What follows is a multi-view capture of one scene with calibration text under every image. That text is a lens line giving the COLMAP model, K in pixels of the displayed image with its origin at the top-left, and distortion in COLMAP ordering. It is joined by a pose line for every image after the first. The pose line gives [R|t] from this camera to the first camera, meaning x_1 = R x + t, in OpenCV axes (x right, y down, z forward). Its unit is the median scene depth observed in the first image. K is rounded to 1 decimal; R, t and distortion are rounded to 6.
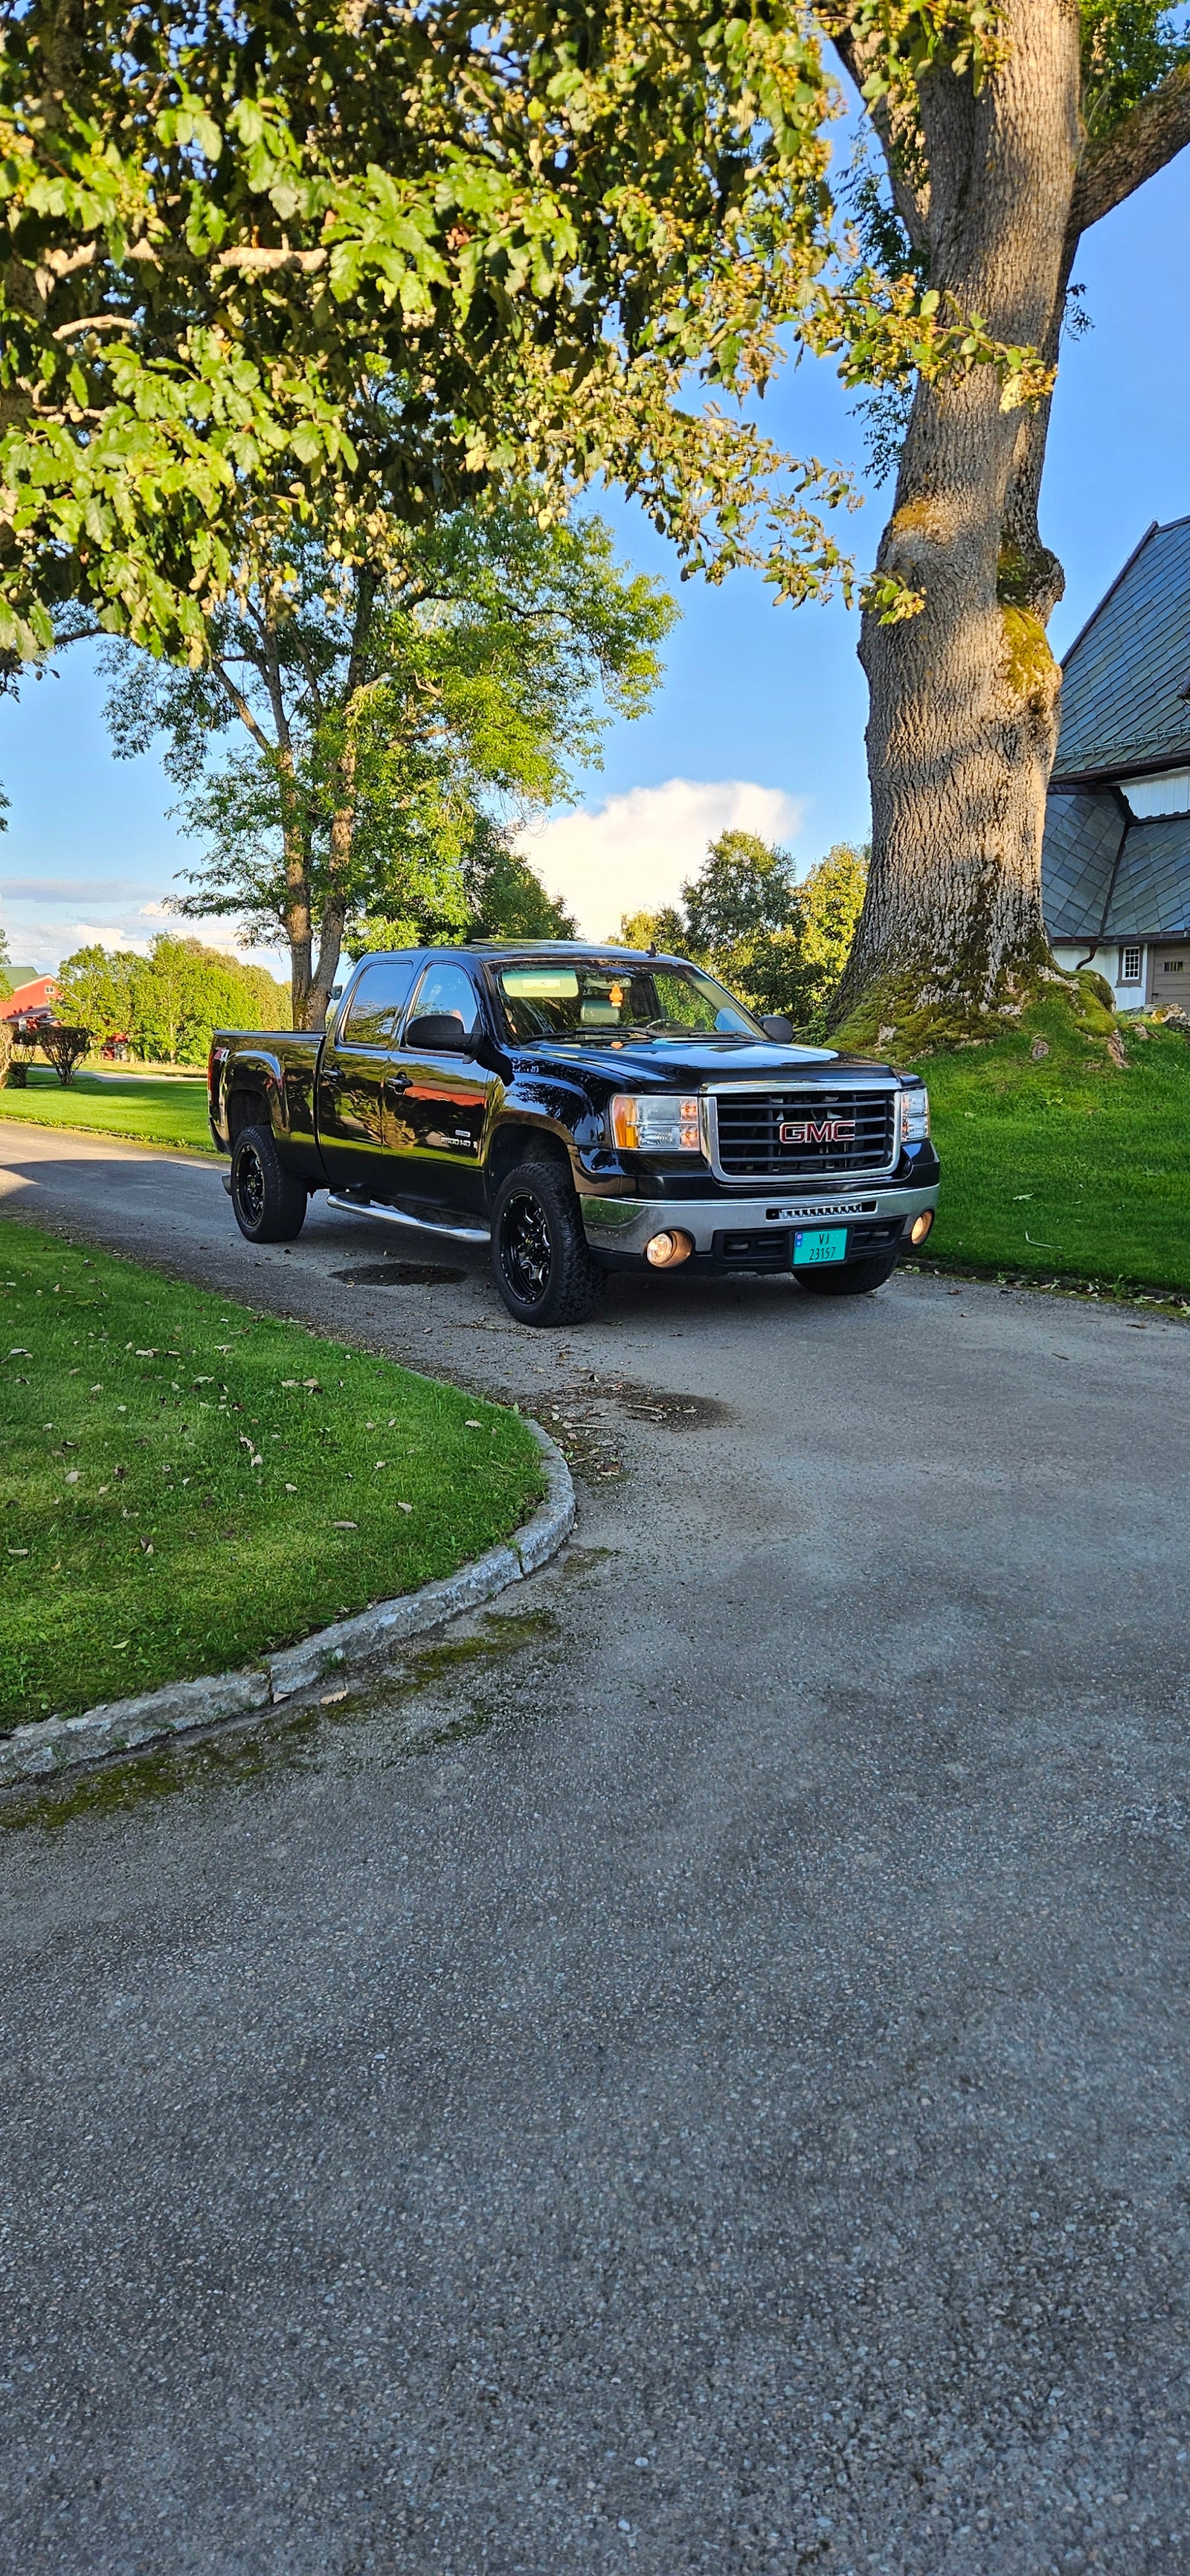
lens RADIAL K [[1677.1, 0, 588.8], [0, 1677.1, 1253.7], [0, 0, 1]] dist [0.084555, -0.081337]
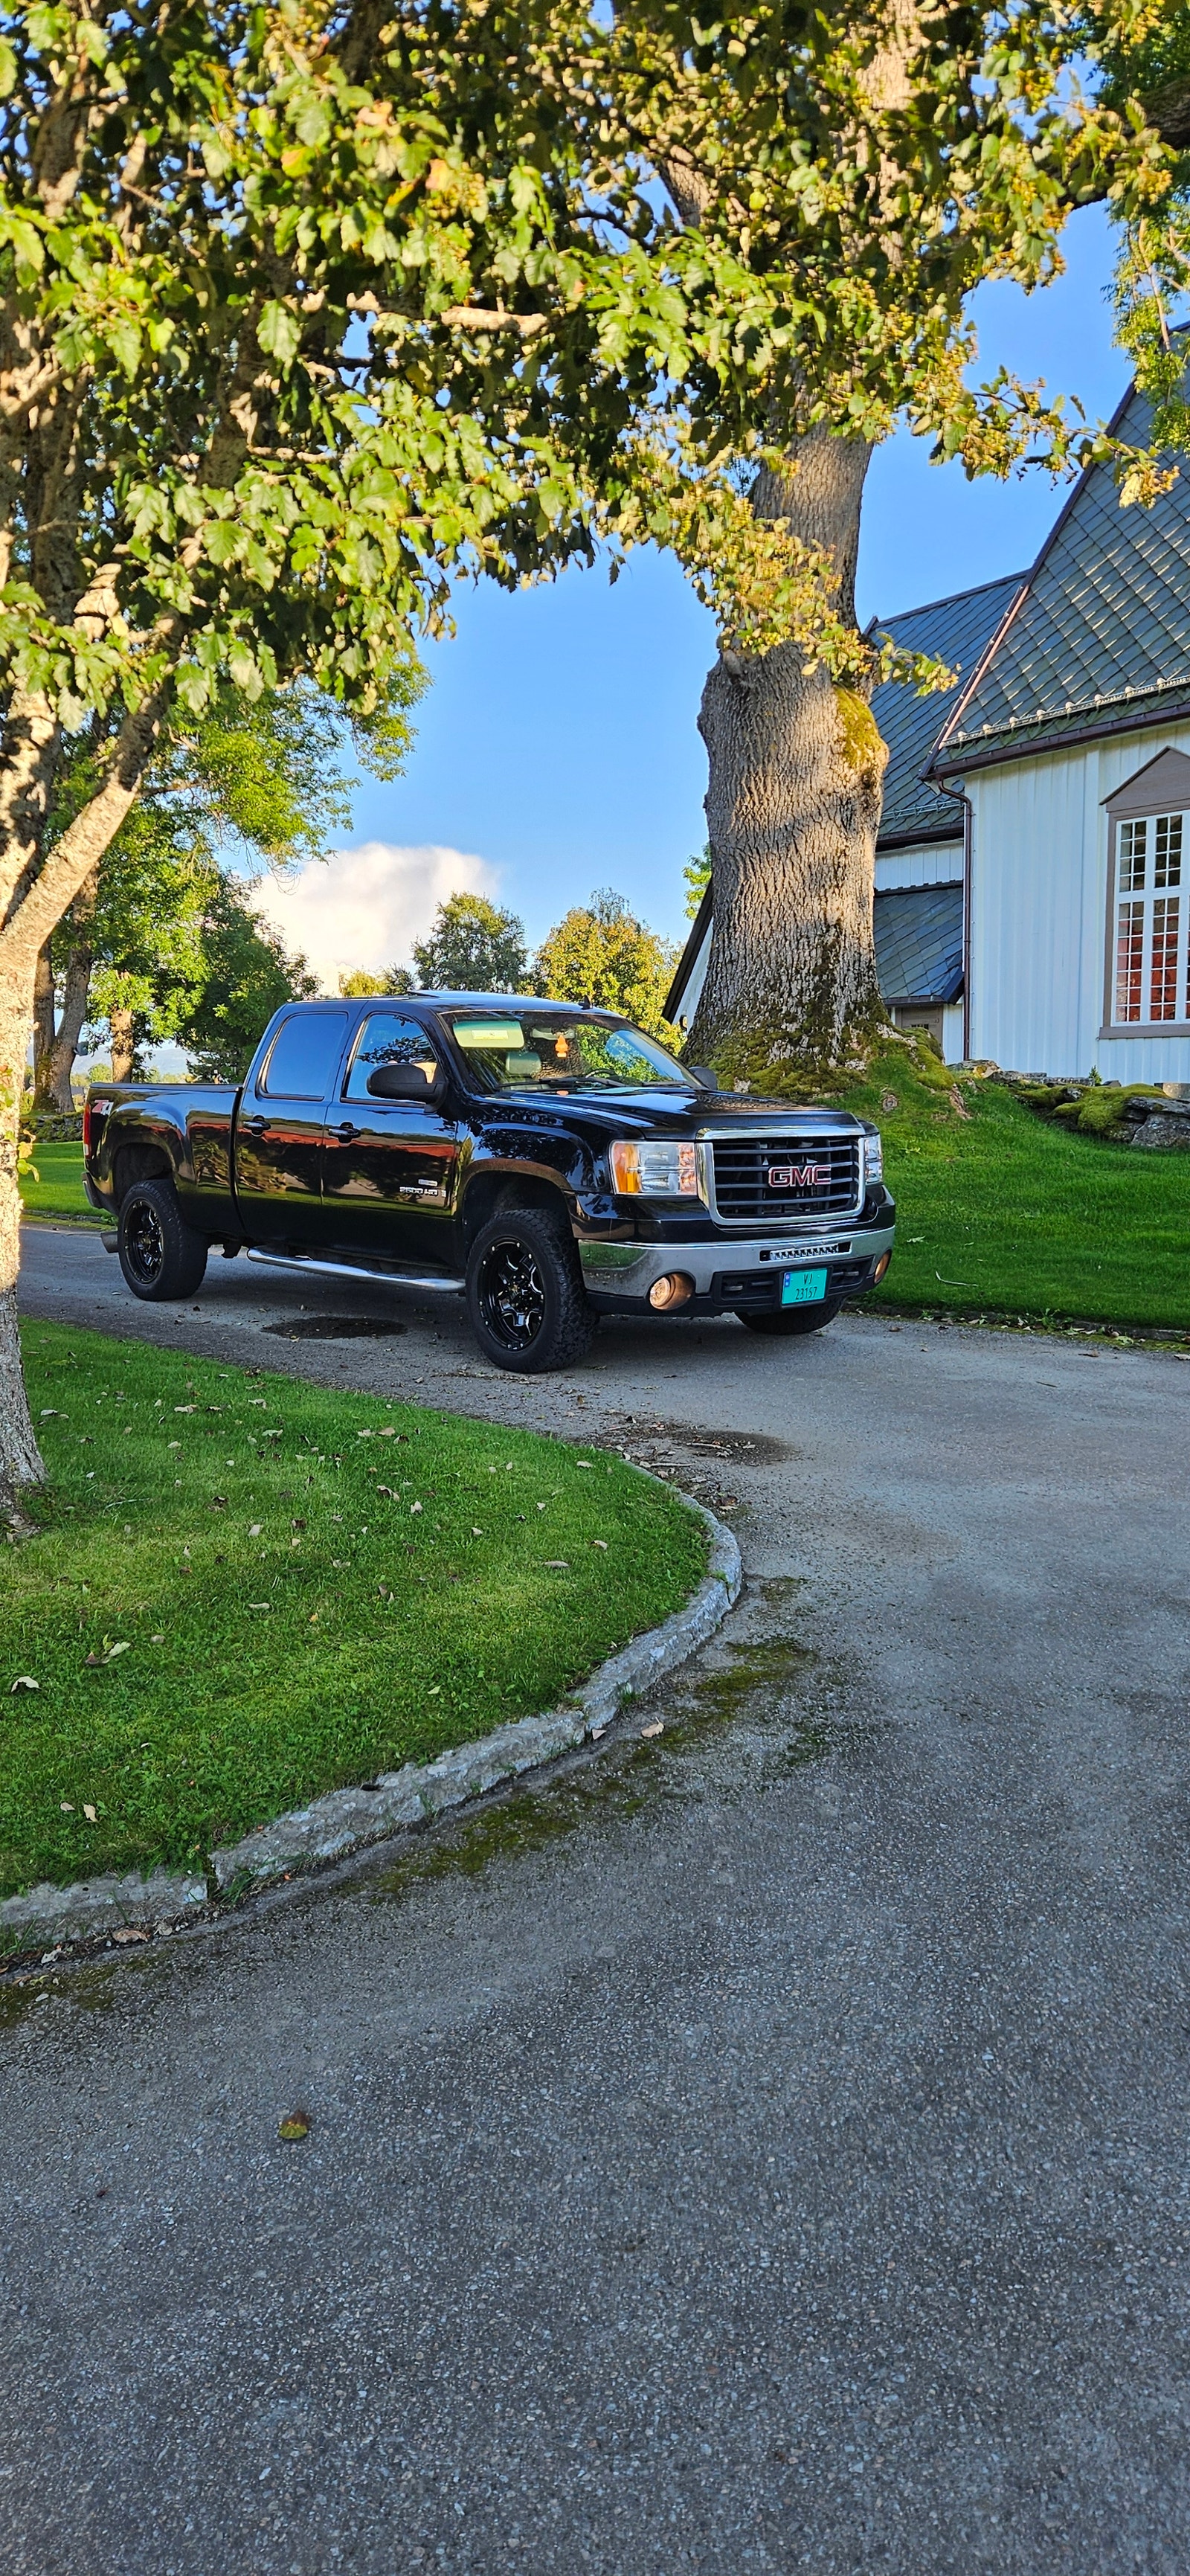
lens RADIAL K [[1674.0, 0, 601.3], [0, 1674.0, 1242.5], [0, 0, 1]] dist [0.083233, -0.076903]
pose [[0.983825, -0.017229, 0.178300, -0.162098], [0.024589, 0.998931, -0.039152, 0.005783], [-0.177435, 0.042902, 0.983197, 0.005670]]
